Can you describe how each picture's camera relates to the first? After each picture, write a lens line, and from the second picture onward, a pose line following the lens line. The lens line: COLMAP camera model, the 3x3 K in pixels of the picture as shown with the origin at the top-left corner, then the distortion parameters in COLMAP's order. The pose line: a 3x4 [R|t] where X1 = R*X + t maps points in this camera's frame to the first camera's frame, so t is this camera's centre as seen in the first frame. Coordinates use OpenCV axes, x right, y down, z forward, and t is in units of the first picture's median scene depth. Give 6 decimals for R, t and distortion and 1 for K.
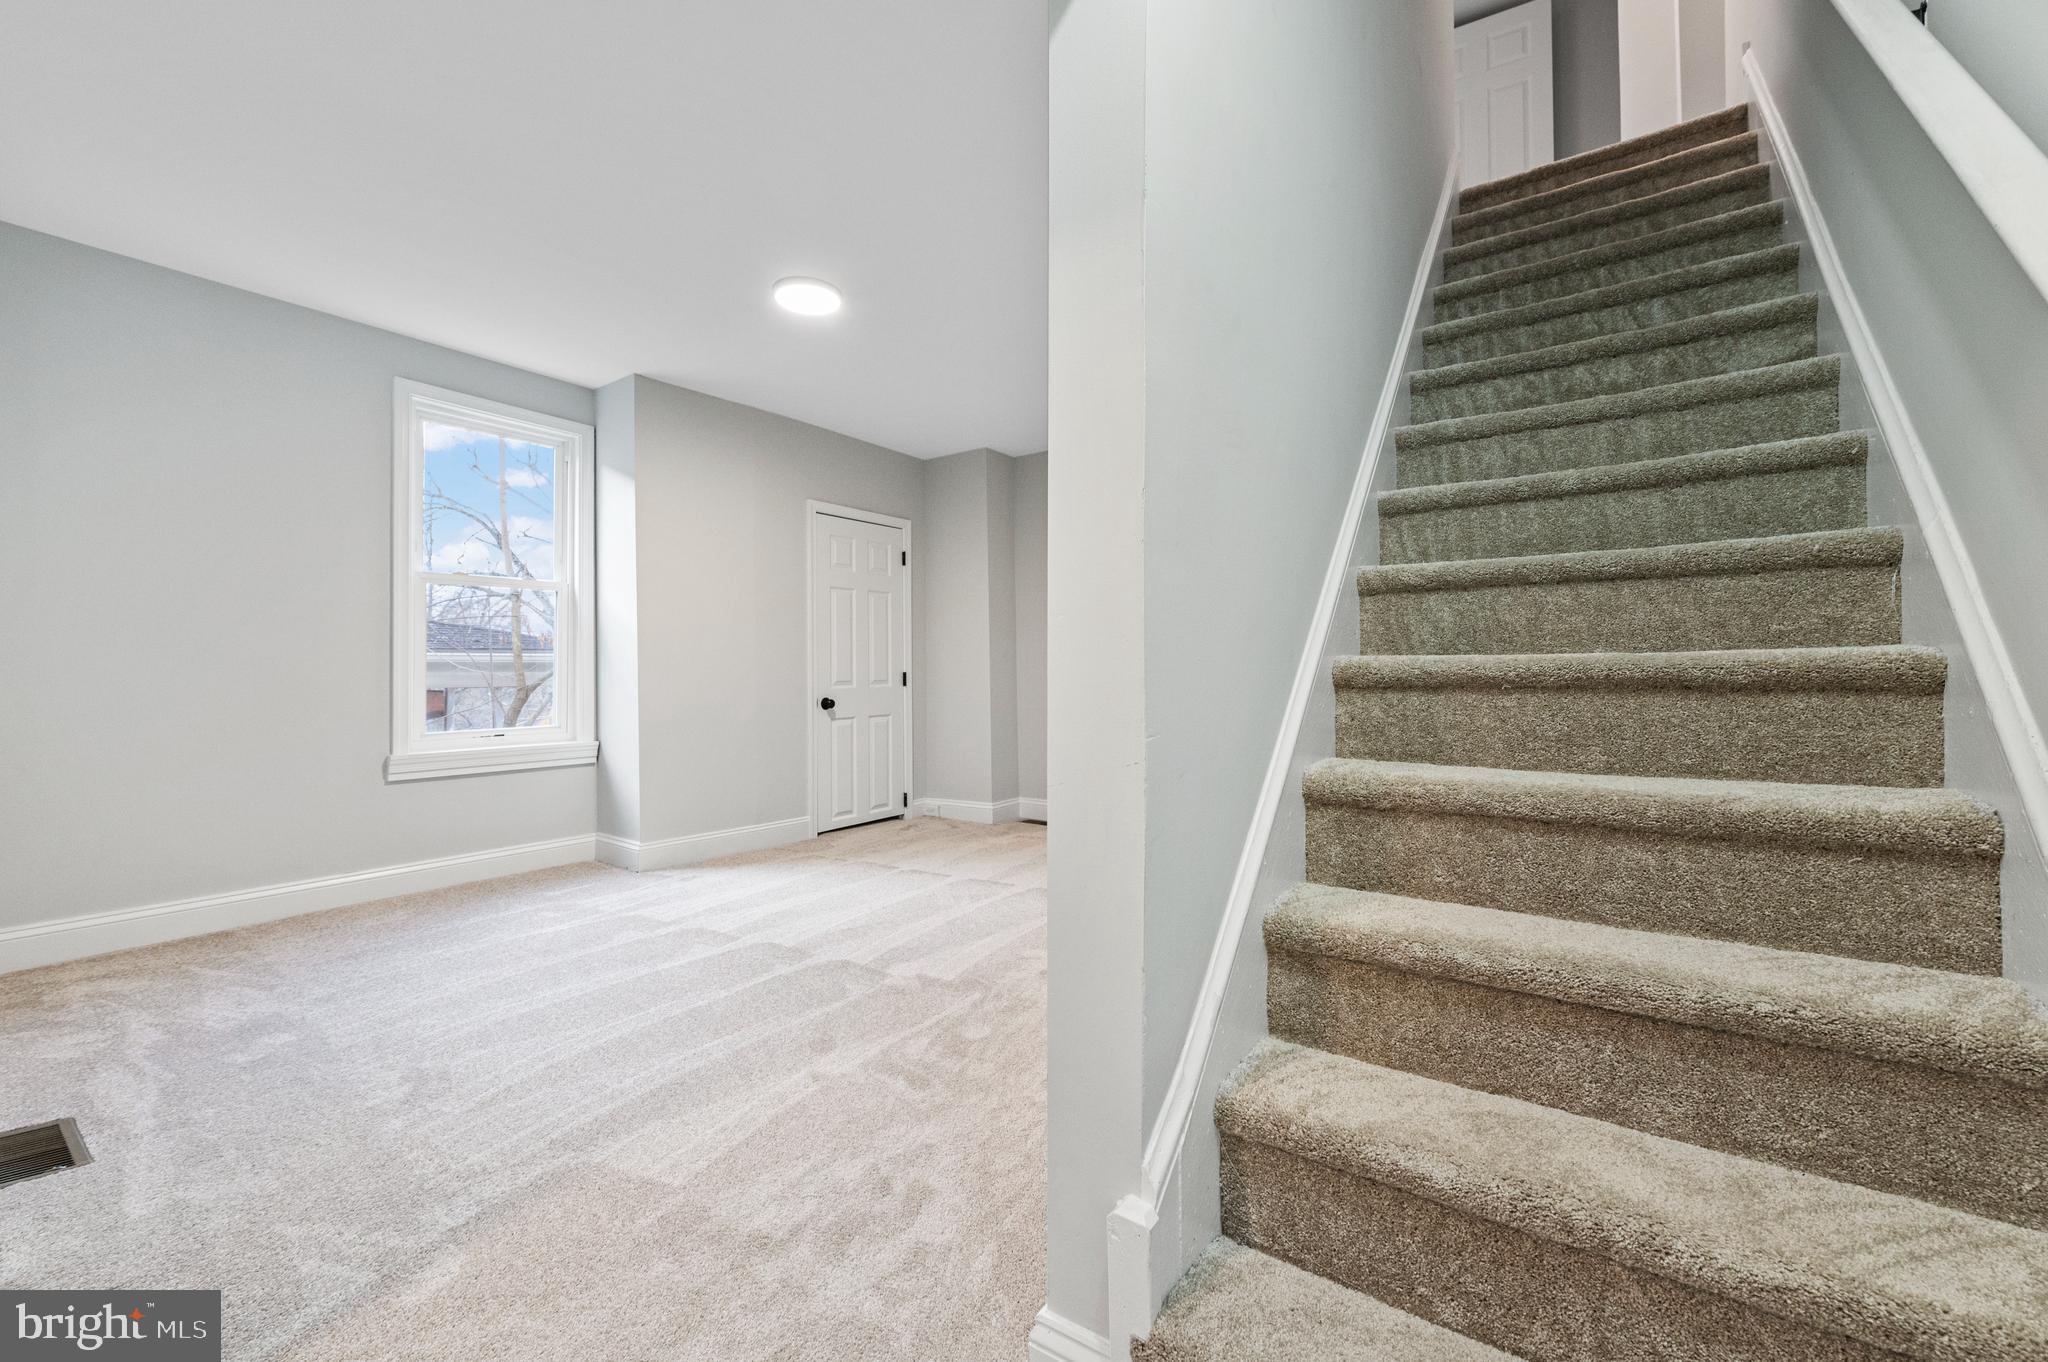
lens RADIAL K [[817.3, 0, 1036.3], [0, 817.3, 654.3], [0, 0, 1]] dist [0.008547, -0.001822]
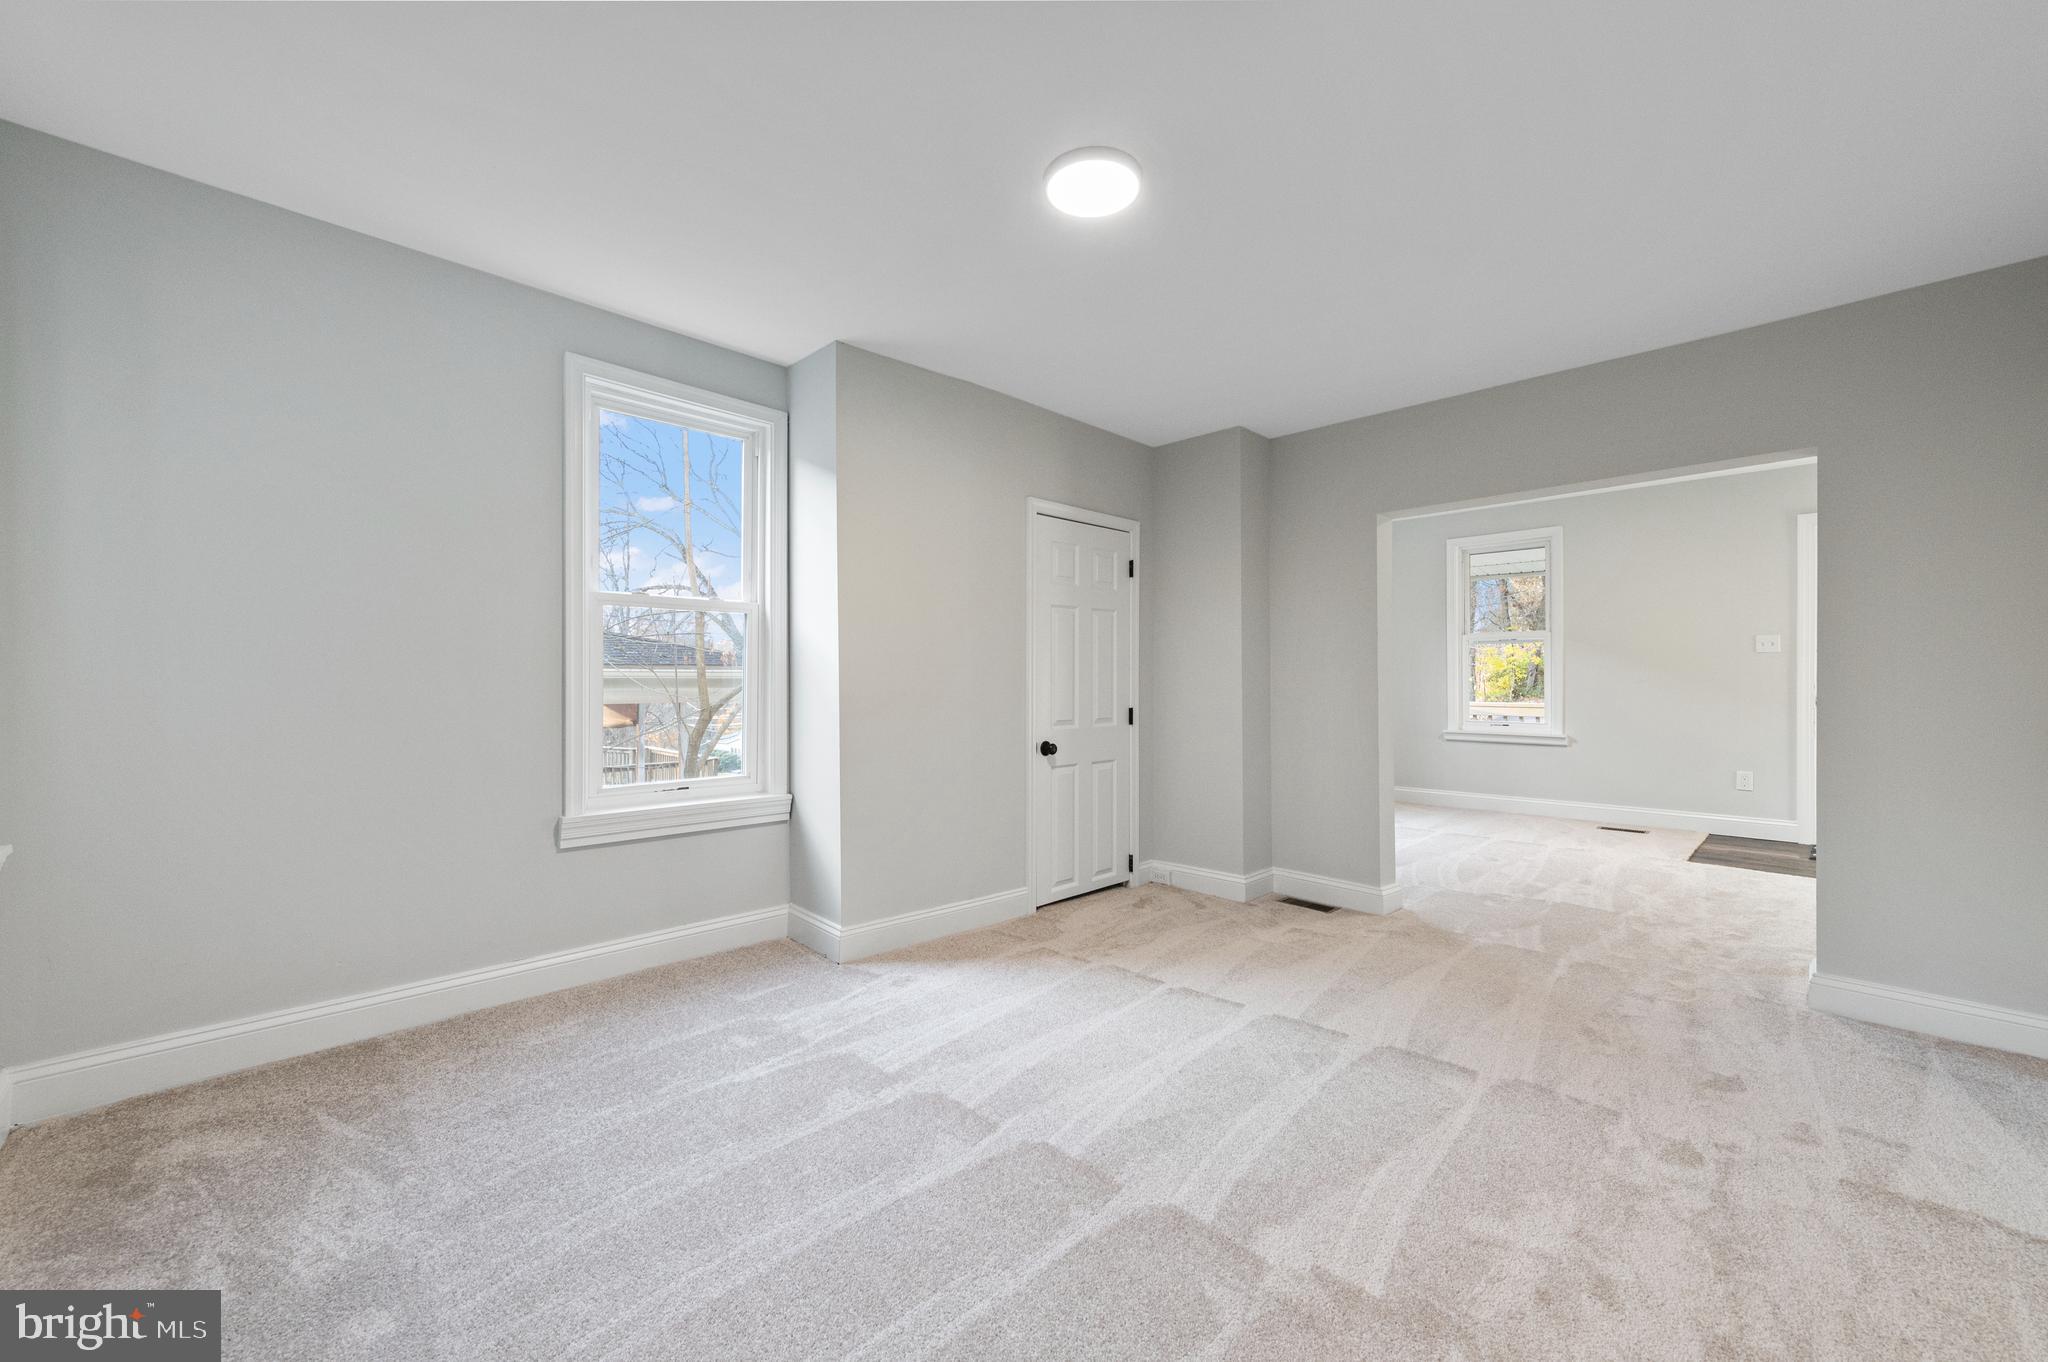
lens RADIAL K [[817.3, 0, 1033.8], [0, 817.3, 685.3], [0, 0, 1]] dist [0.008547, -0.001822]
pose [[0.984273, 0.014709, -0.176039, -0.147895], [-0.009918, 0.999557, 0.028062, -0.029896], [0.176373, -0.025874, 0.983983, 0.229699]]
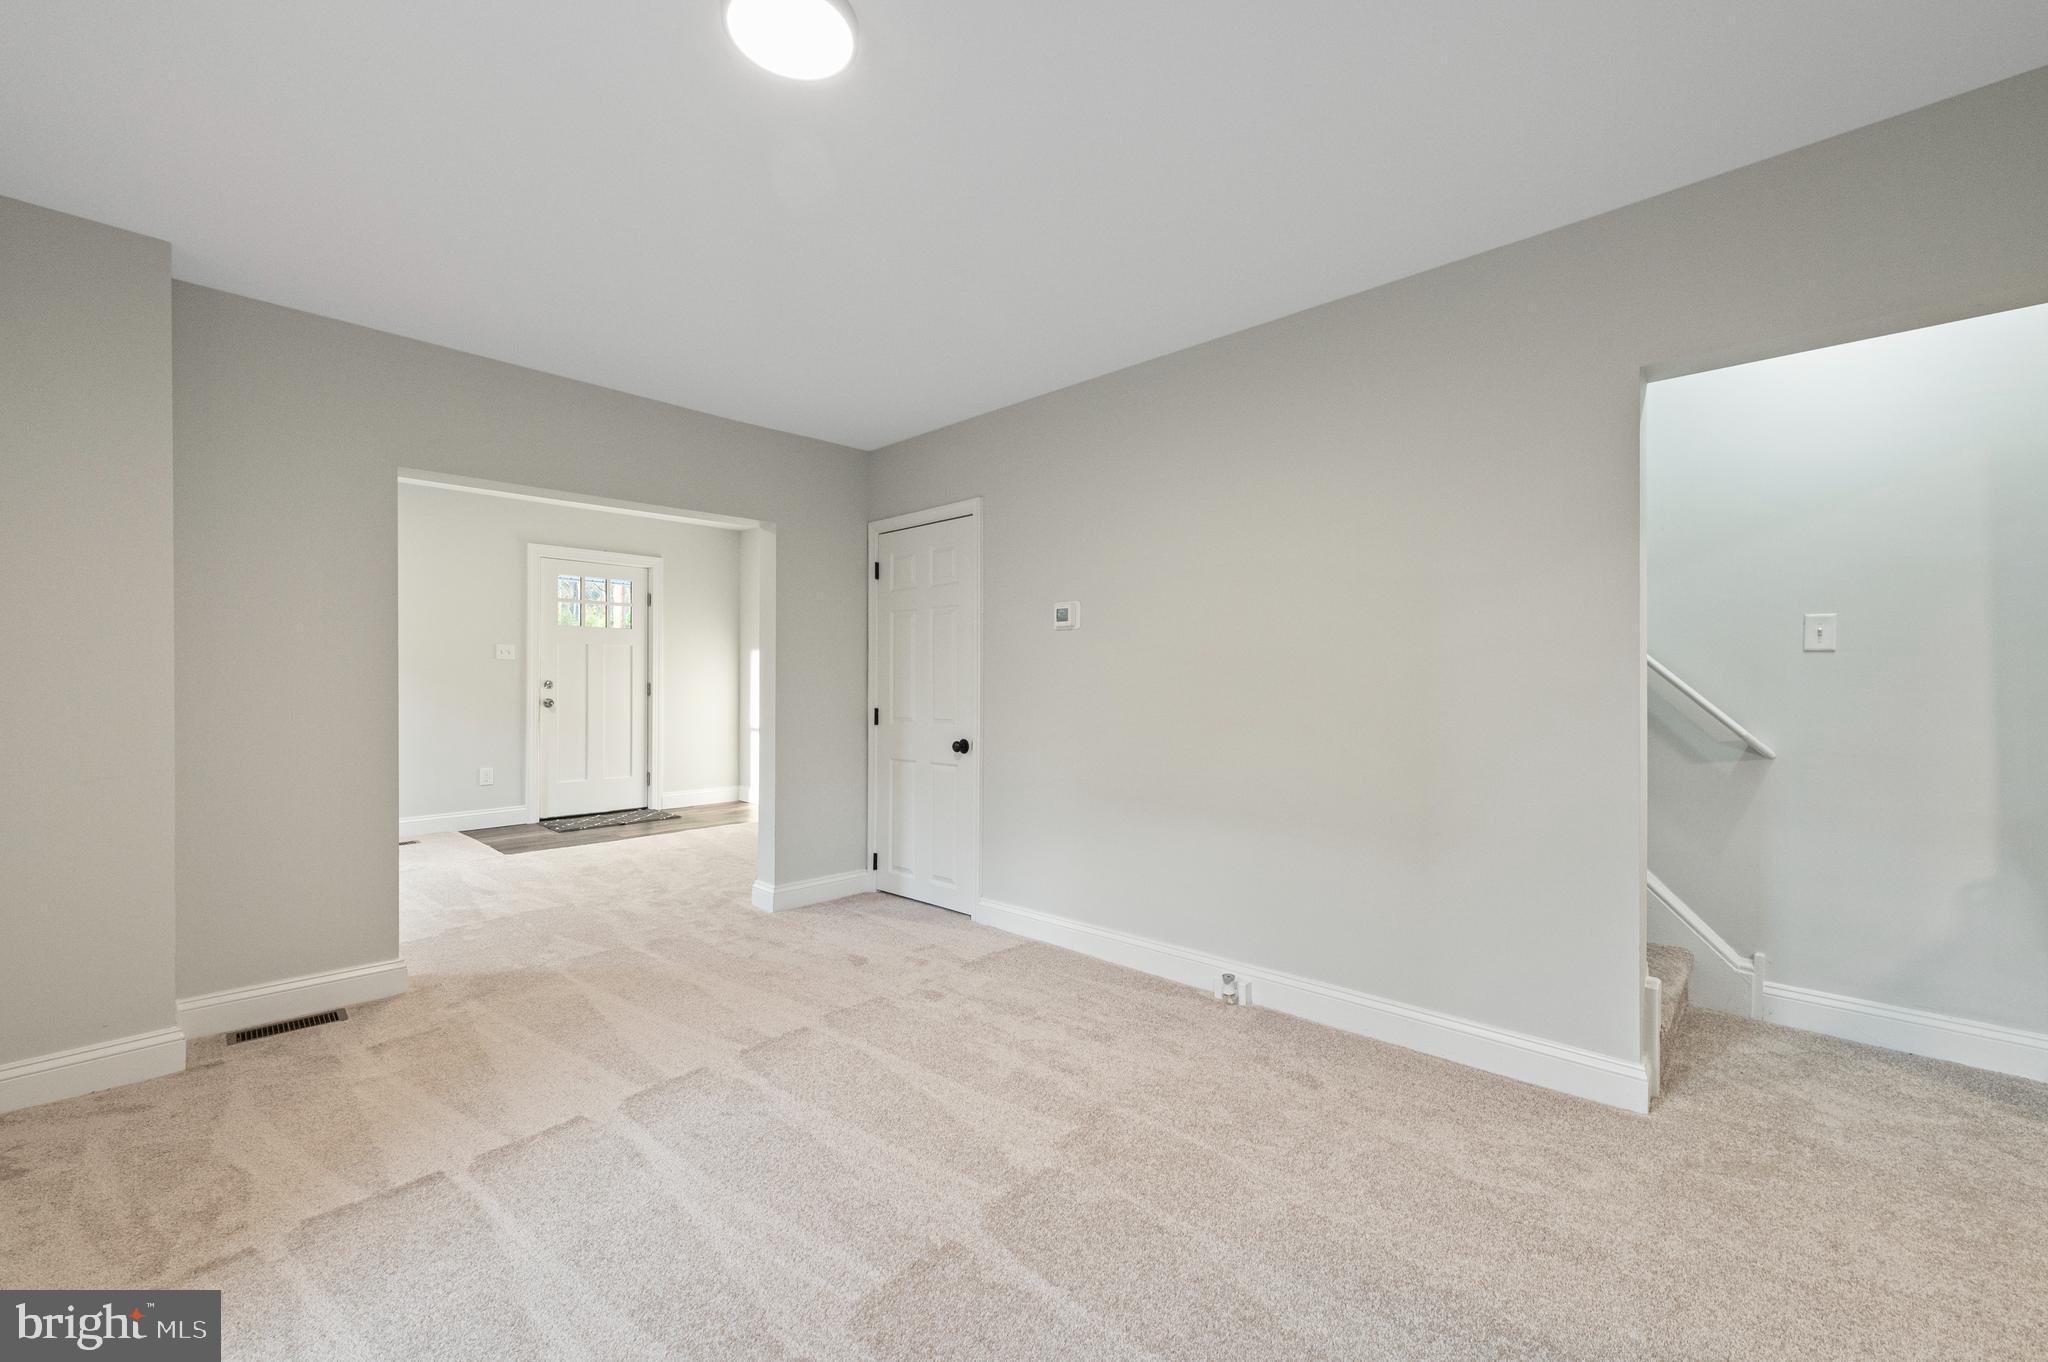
lens RADIAL K [[817.3, 0, 1059.7], [0, 817.3, 685.8], [0, 0, 1]] dist [0.008547, -0.001822]
pose [[0.109116, 0.009828, 0.993980, -0.547417], [-0.020711, 0.999757, -0.007612, -0.019715], [-0.993813, -0.019755, 0.109293, 0.552423]]
